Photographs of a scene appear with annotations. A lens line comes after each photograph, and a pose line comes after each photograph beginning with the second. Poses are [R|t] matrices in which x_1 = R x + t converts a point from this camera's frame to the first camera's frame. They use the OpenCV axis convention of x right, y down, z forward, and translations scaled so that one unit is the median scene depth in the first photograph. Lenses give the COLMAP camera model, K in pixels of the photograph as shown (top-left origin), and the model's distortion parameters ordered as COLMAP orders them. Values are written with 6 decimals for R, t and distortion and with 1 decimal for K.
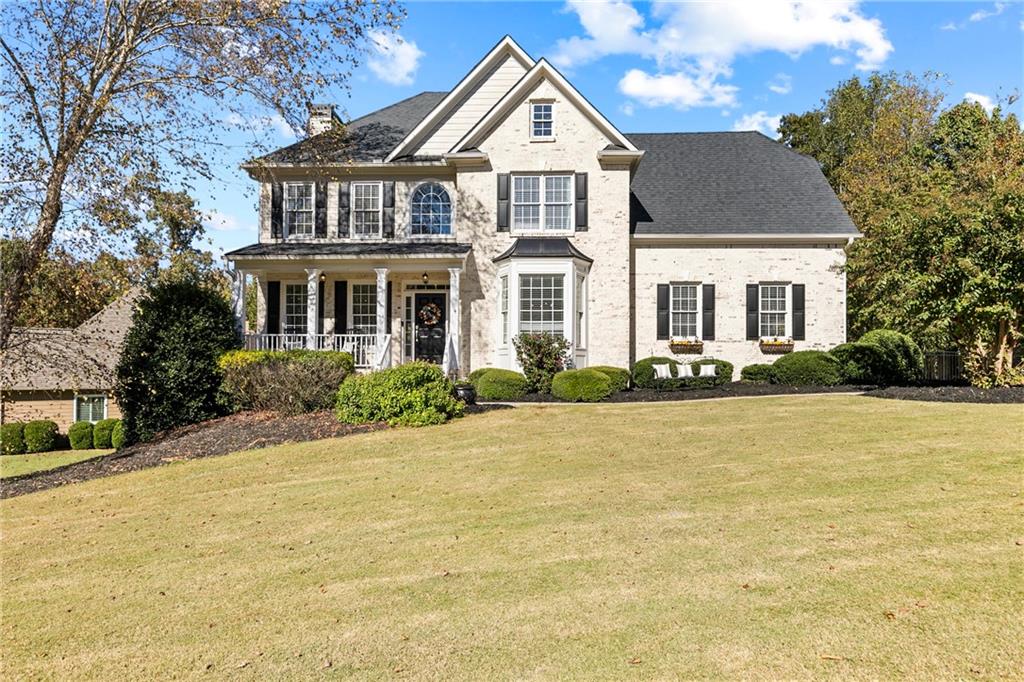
lens RADIAL K [[660.6, 0, 513.1], [0, 660.6, 358.9], [0, 0, 1]] dist [-0.002641, 0.002356]
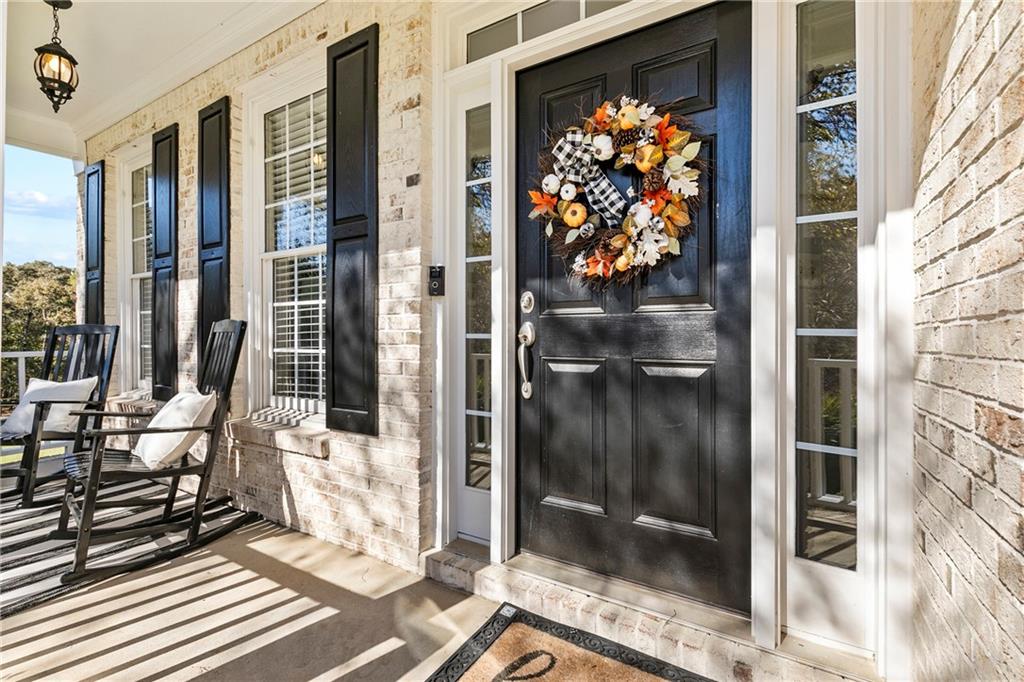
lens RADIAL K [[459.4, 0, 512.5], [0, 459.4, 337.9], [0, 0, 1]] dist [0.001839, 0.000026]
pose [[0.876365, -0.002674, -0.481640, -0.109123], [0.013765, 0.999715, 0.019495, -0.046106], [0.481451, -0.023715, 0.876152, 0.994973]]
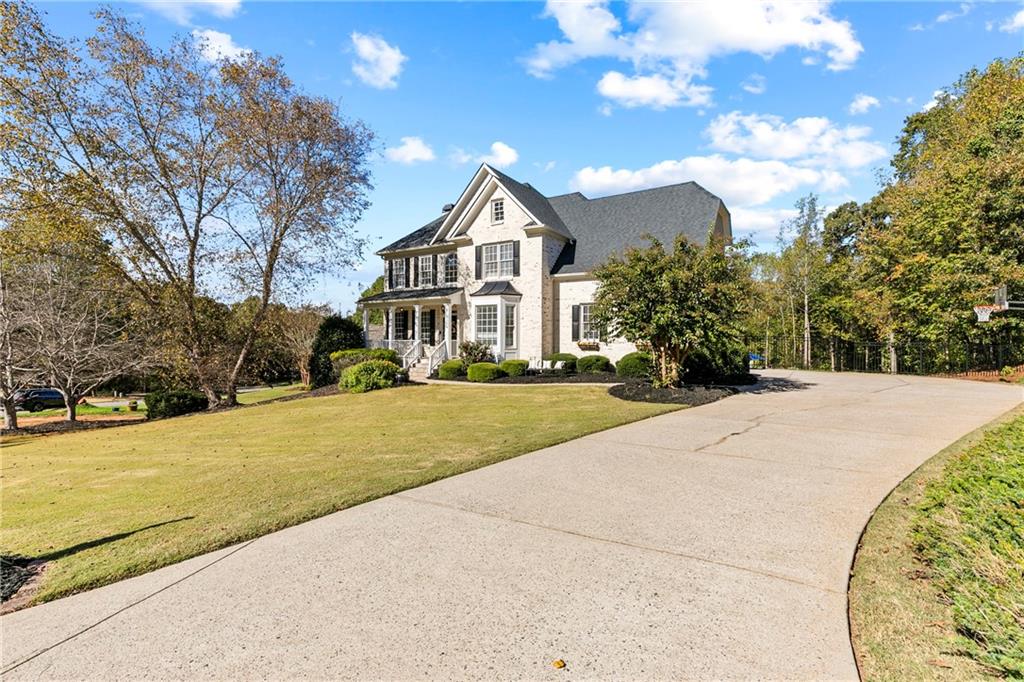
lens RADIAL K [[459.4, 0, 512.5], [0, 459.4, 337.9], [0, 0, 1]] dist [0.001839, 0.000026]
pose [[0.866220, -0.003223, -0.499652, 0.695635], [0.012358, 0.999811, 0.014975, -0.060234], [0.499510, -0.019147, 0.866097, 0.001698]]
